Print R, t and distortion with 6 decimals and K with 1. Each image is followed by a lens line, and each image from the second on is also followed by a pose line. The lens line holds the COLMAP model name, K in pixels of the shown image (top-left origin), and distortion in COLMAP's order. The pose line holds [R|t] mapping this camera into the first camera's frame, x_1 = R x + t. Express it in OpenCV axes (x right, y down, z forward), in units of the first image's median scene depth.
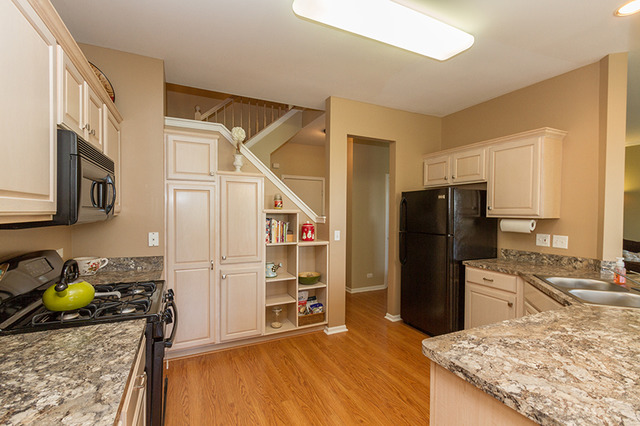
lens RADIAL K [[291.8, 0, 318.8], [0, 291.8, 216.5], [0, 0, 1]] dist [0.004141, -0.001443]
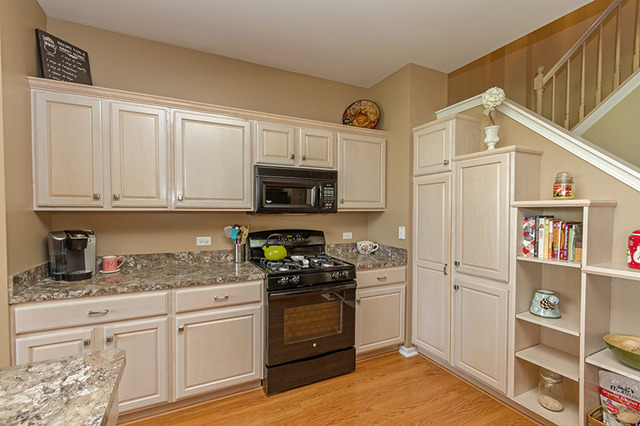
lens RADIAL K [[291.8, 0, 320.5], [0, 291.8, 219.8], [0, 0, 1]] dist [0.004141, -0.001443]
pose [[0.010064, 0.021450, -0.999719, 0.480727], [-0.016690, 0.999634, 0.021280, 0.009410], [0.999810, 0.016471, 0.010419, 0.622969]]
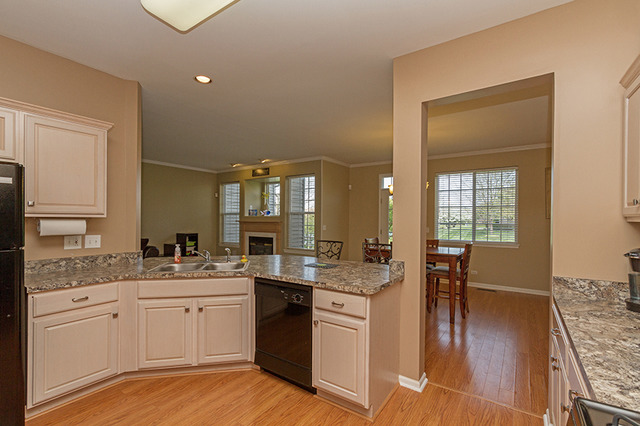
lens RADIAL K [[291.8, 0, 319.7], [0, 291.8, 217.8], [0, 0, 1]] dist [0.004141, -0.001443]
pose [[-0.497252, -0.010038, 0.867548, -0.387768], [0.001937, 0.999918, 0.012680, -0.002928], [-0.867604, 0.007985, -0.497192, 0.832214]]
